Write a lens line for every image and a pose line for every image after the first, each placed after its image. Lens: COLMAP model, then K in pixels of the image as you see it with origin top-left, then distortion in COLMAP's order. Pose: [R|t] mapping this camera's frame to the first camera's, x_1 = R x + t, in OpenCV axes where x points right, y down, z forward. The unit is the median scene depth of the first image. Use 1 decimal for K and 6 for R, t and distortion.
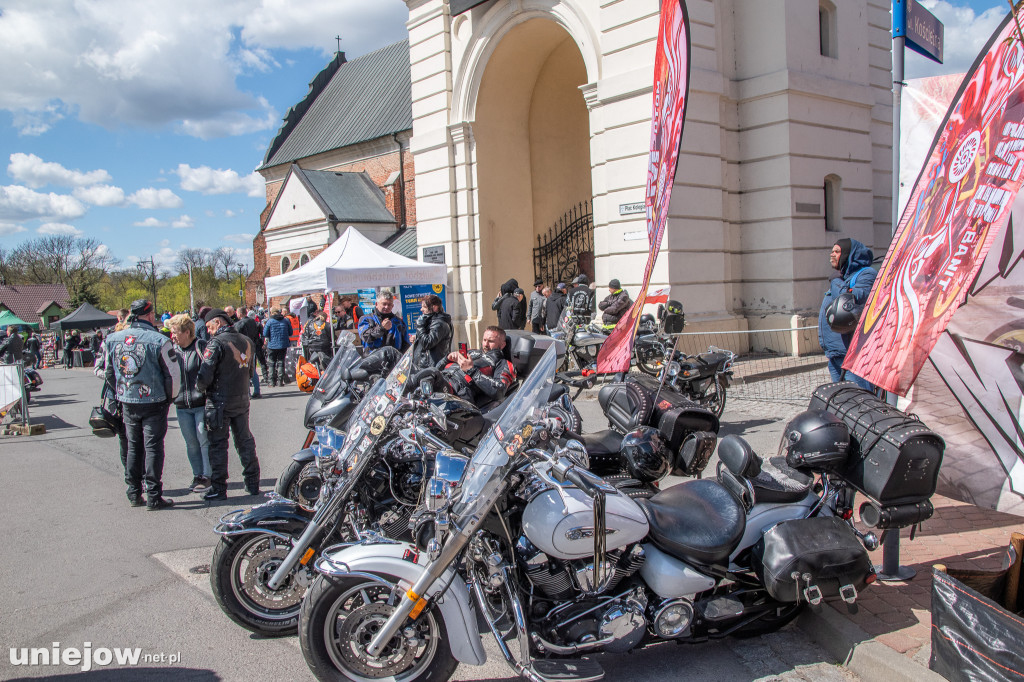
lens RADIAL K [[920.0, 0, 511.7], [0, 920.0, 303.7], [0, 0, 1]] dist [-0.011395, -0.001197]
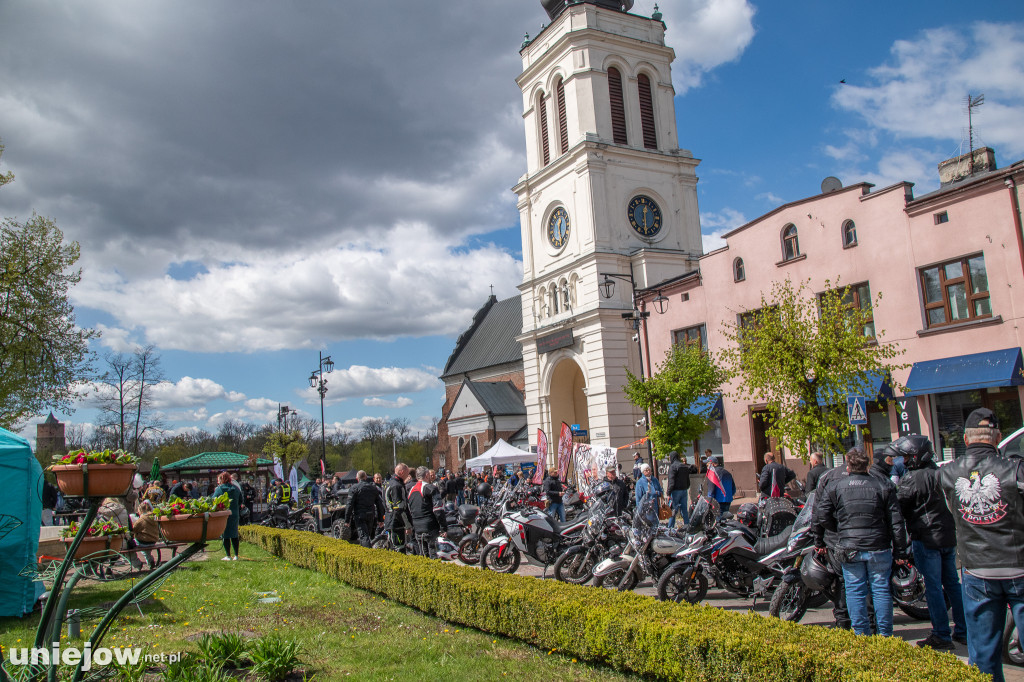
lens RADIAL K [[844.6, 0, 512.0], [0, 844.6, 341.0], [0, 0, 1]] dist [-0.178847, 0.151304]
pose [[0.986135, -0.045345, -0.159628, 0.222562], [0.022364, 0.989482, -0.142920, -0.020584], [0.164430, 0.137369, 0.976777, -1.211493]]
